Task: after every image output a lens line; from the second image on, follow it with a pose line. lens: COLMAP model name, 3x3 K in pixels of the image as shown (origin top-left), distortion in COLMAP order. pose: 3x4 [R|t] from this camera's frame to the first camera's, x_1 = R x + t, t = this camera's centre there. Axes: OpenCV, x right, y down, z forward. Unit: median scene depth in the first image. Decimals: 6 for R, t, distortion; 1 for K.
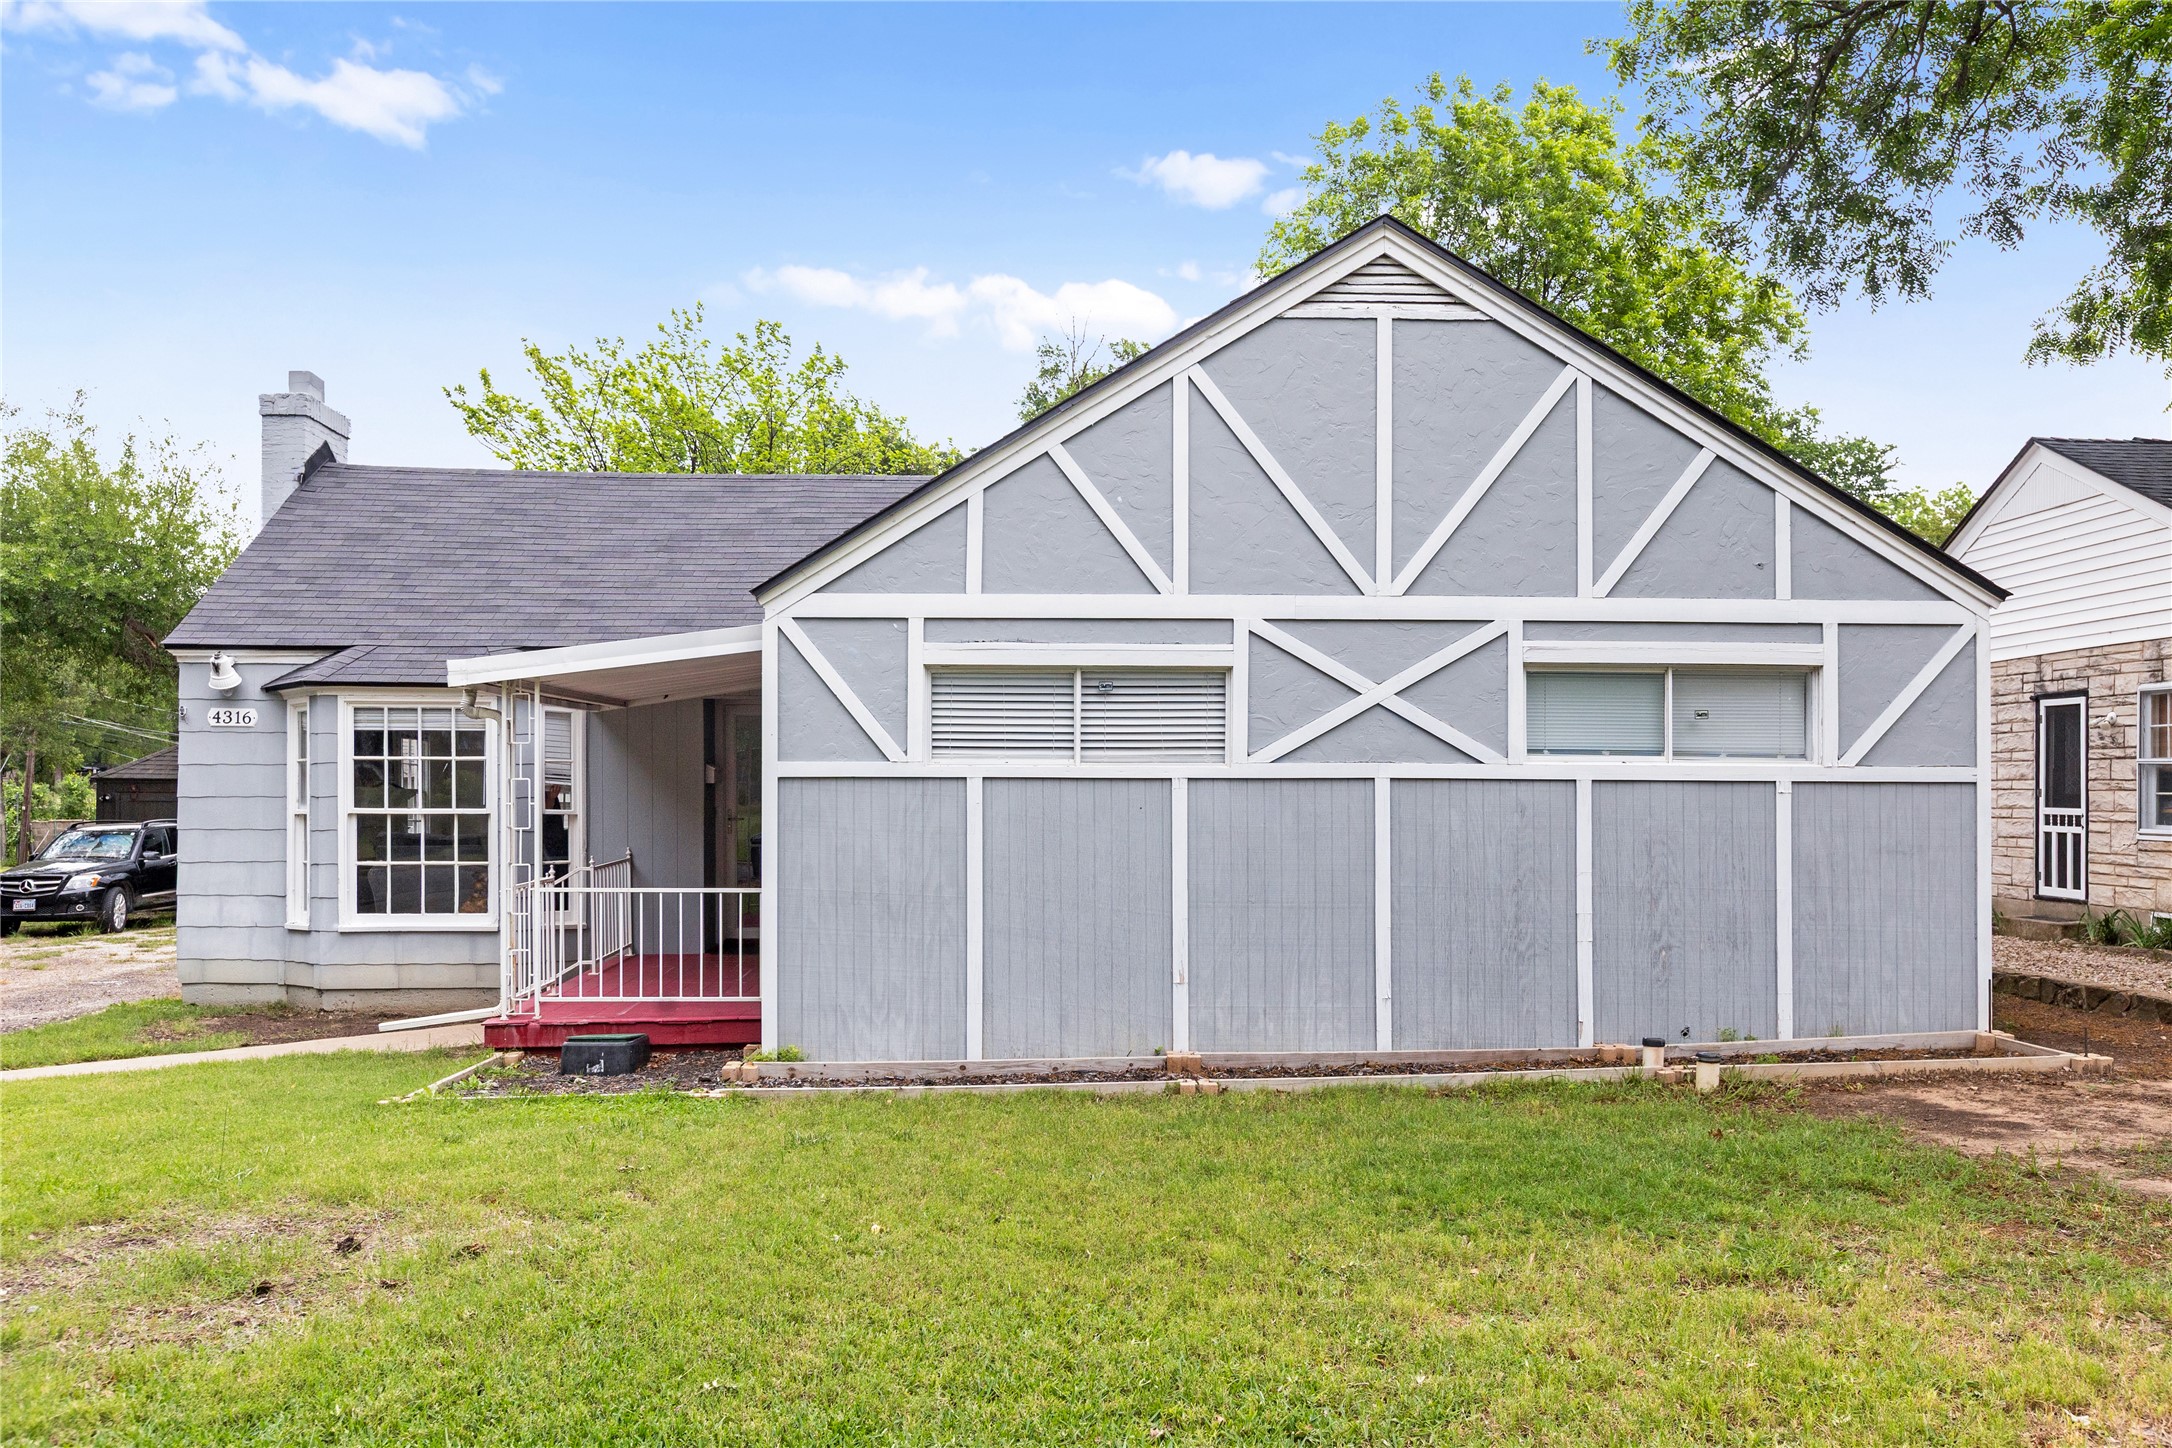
lens RADIAL K [[1685.6, 0, 1124.6], [0, 1685.6, 767.5], [0, 0, 1]] dist [0.002455, -0.013679]
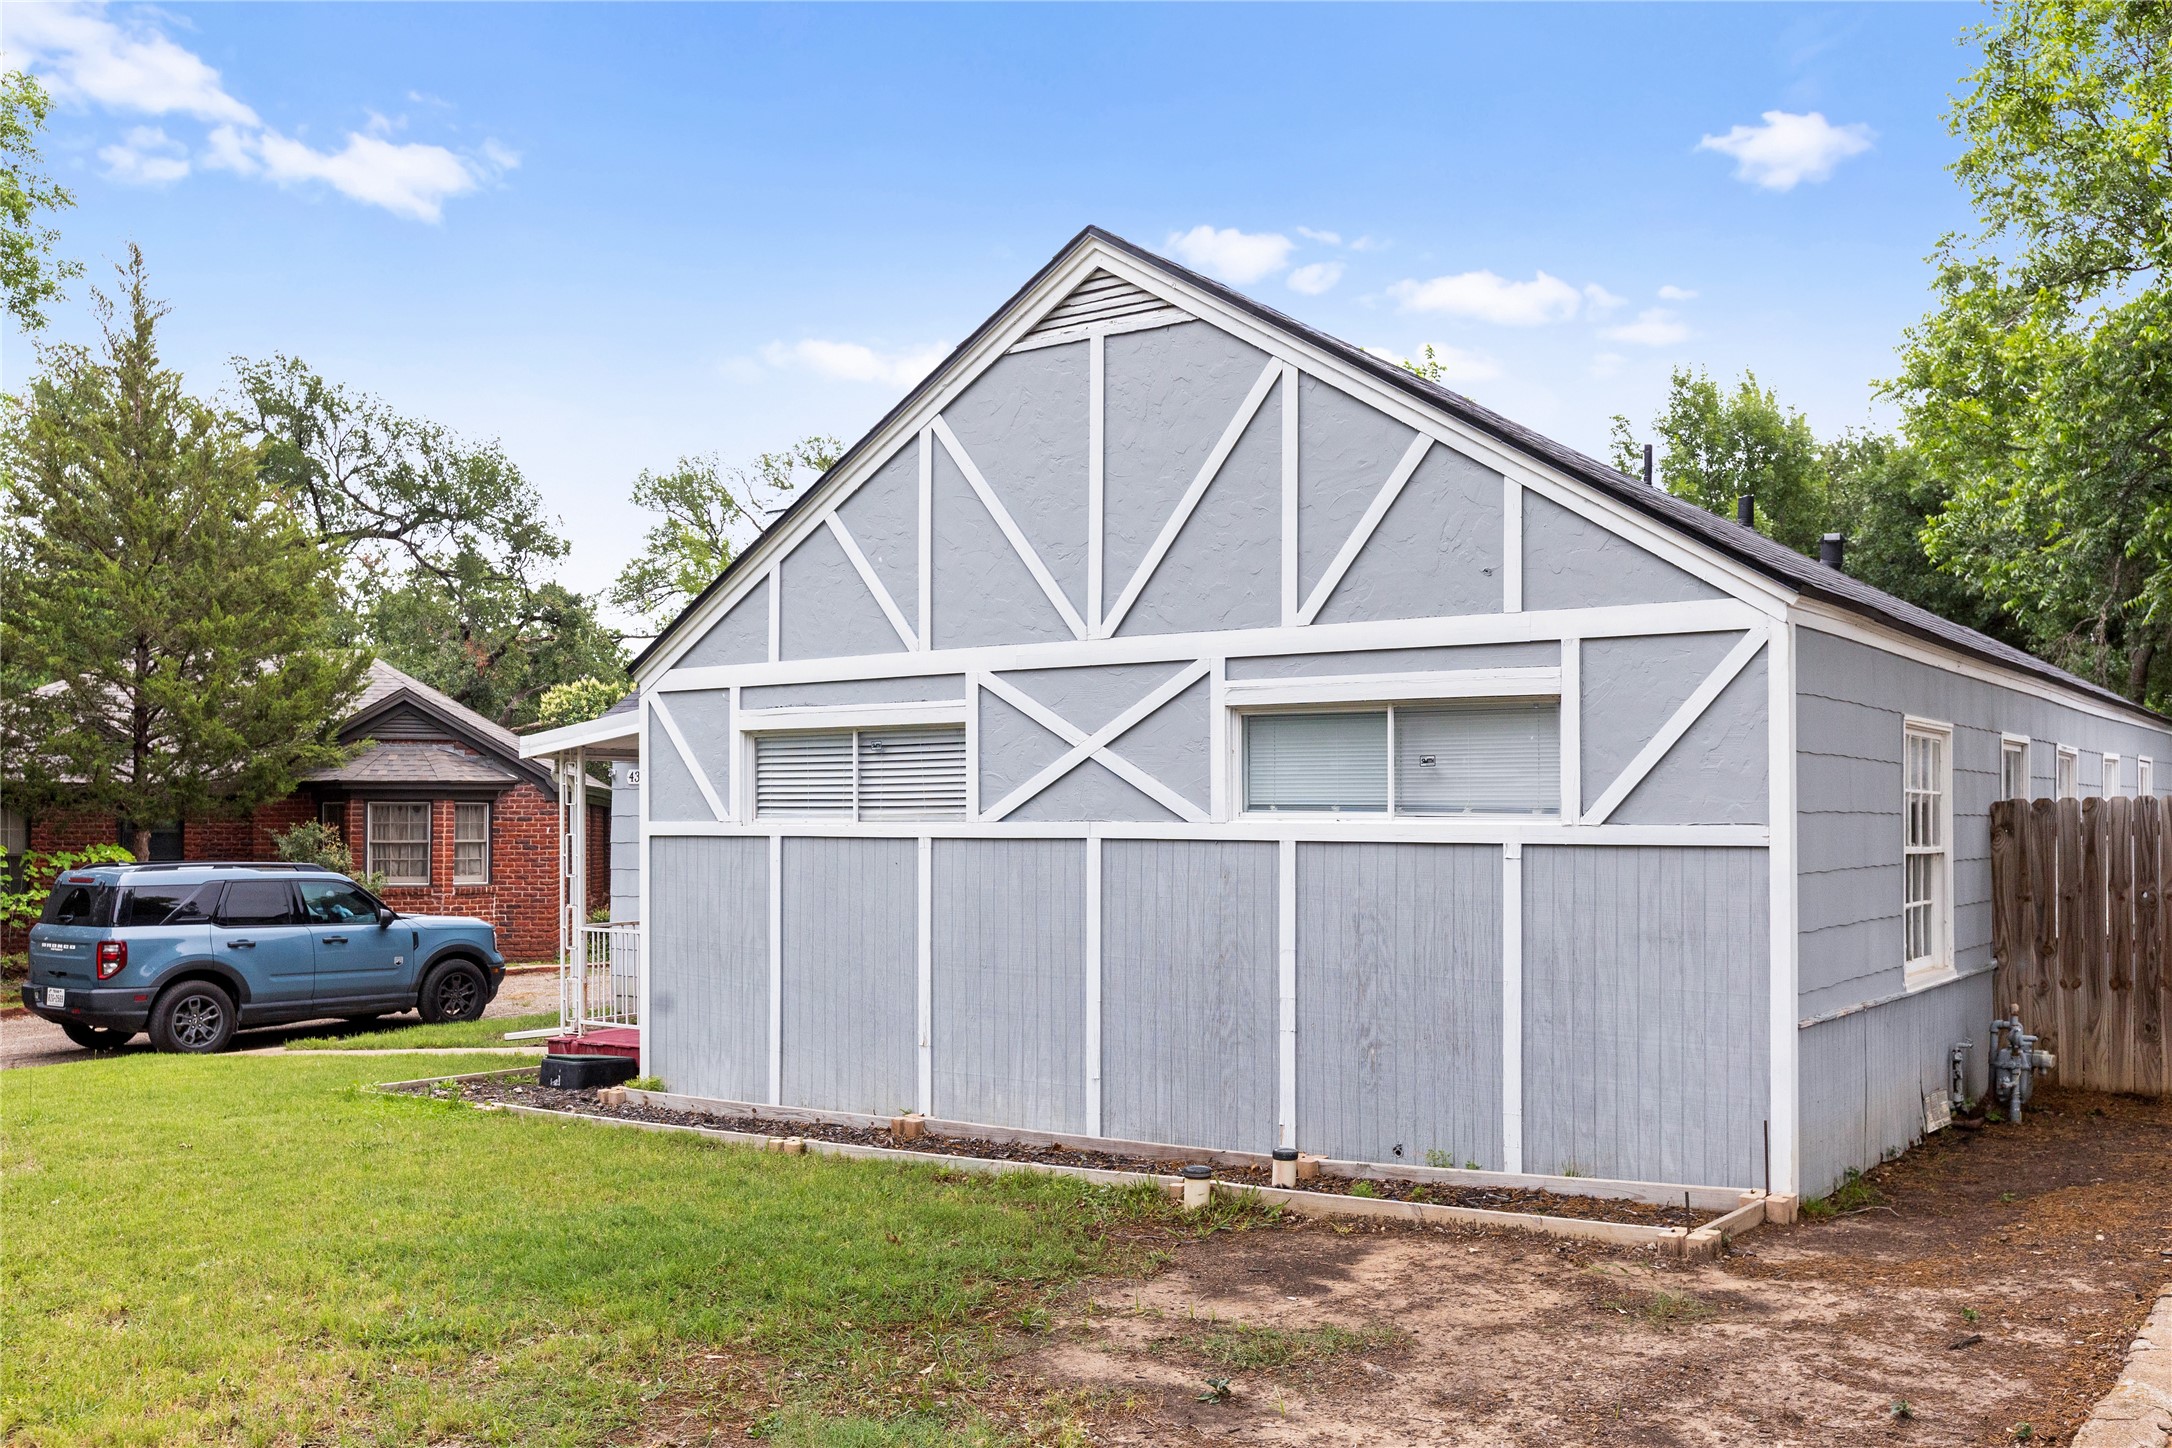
lens RADIAL K [[1912.0, 0, 1138.6], [0, 1912.0, 787.8], [0, 0, 1]] dist [-0.015723, -0.003369]
pose [[0.791287, -0.012174, -0.611324, 0.802661], [0.009149, 0.999926, -0.008071, -0.012373], [0.611376, 0.000793, 0.791340, 0.190112]]
